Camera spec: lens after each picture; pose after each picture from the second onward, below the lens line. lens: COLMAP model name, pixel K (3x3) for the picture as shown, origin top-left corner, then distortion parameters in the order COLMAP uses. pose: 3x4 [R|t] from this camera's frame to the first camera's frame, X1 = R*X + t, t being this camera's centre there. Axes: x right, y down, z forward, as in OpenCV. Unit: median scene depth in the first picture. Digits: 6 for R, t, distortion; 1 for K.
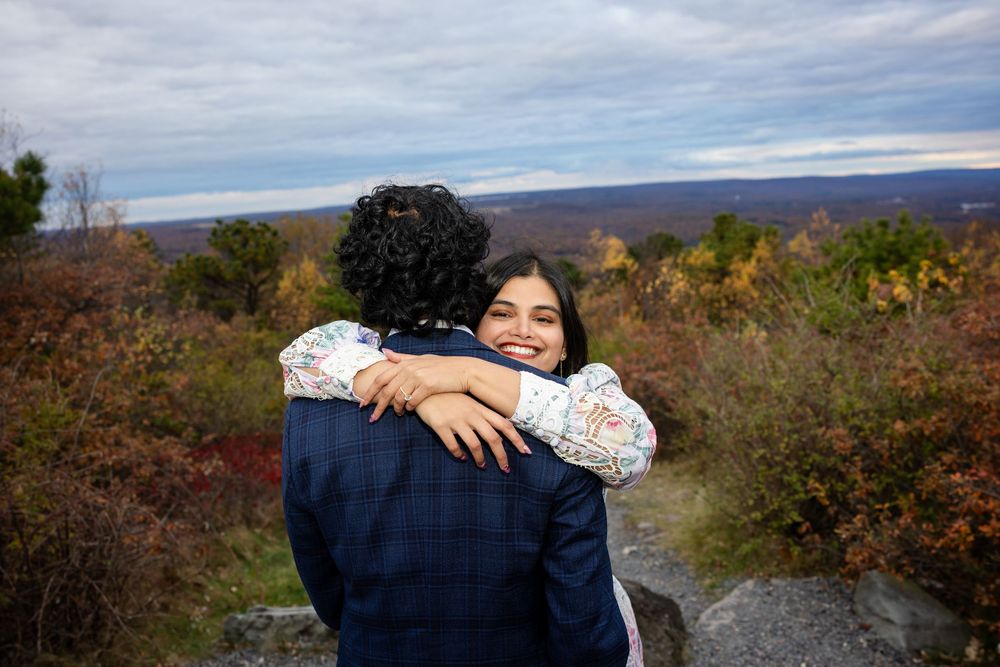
lens RADIAL K [[792.8, 0, 500.0], [0, 792.8, 333.5], [0, 0, 1]] dist [-0.117225, 0.121388]
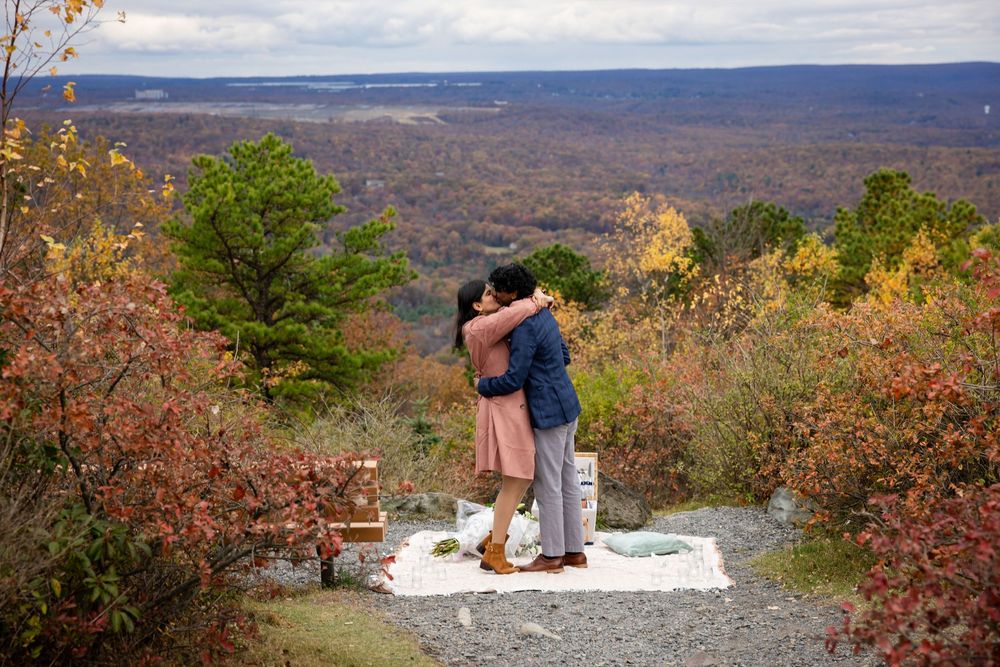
lens RADIAL K [[1961.1, 0, 500.0], [0, 1961.1, 333.5], [0, 0, 1]] dist [0.284936, 0.047836]
pose [[0.997535, 0.046712, 0.052362, -0.146747], [-0.044424, 0.998042, -0.044036, 0.110499], [-0.054316, 0.041602, 0.997657, -1.506152]]
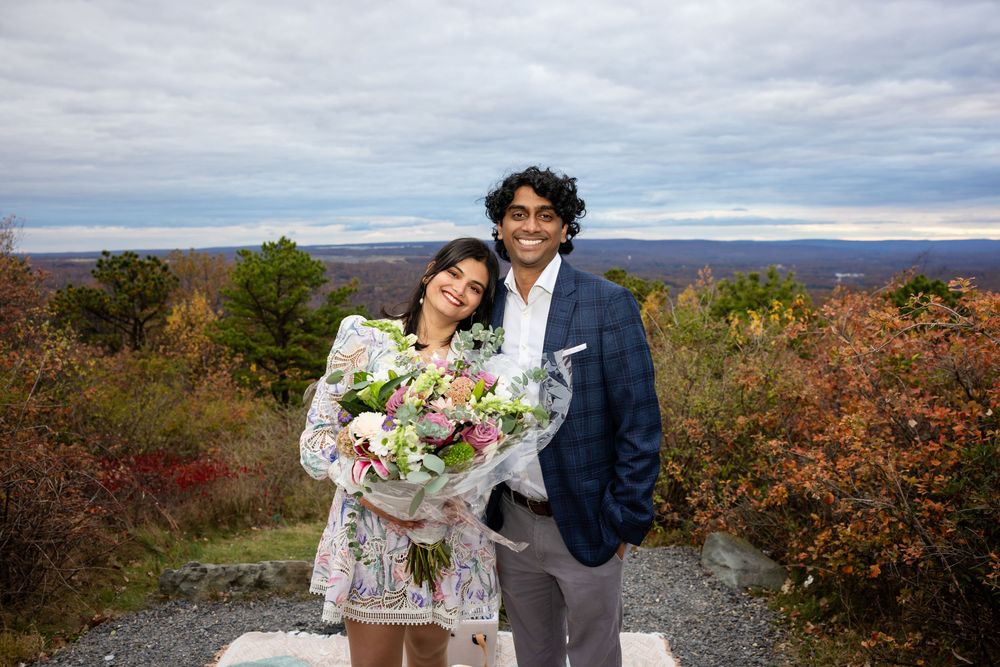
lens RADIAL K [[803.6, 0, 501.7], [0, 803.6, 335.8], [0, 0, 1]] dist [-0.111259, 0.129566]
pose [[0.990071, 0.034769, 0.136199, -0.018877], [-0.026002, 0.997505, -0.065626, 0.048127], [-0.138141, 0.061433, 0.988505, -0.115592]]
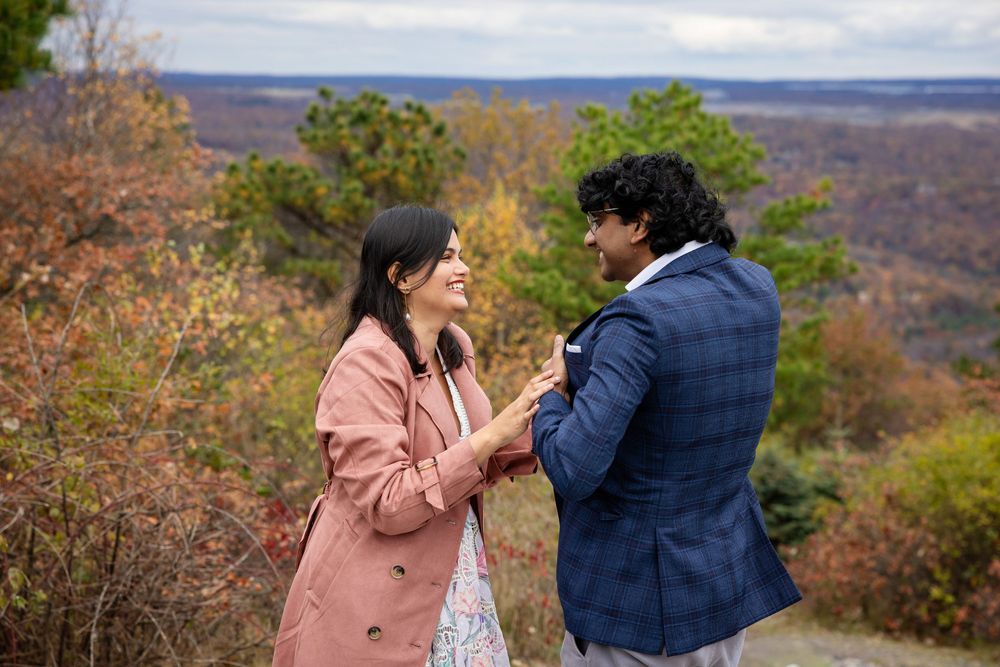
lens RADIAL K [[1880.7, 0, 511.1], [0, 1880.7, 333.1], [0, 0, 1]] dist [0.236738, 0.126201]
pose [[0.967902, 0.115189, -0.223375, 0.080946], [-0.122534, 0.992277, -0.019257, 0.036081], [0.219431, 0.046010, 0.974542, -0.344953]]
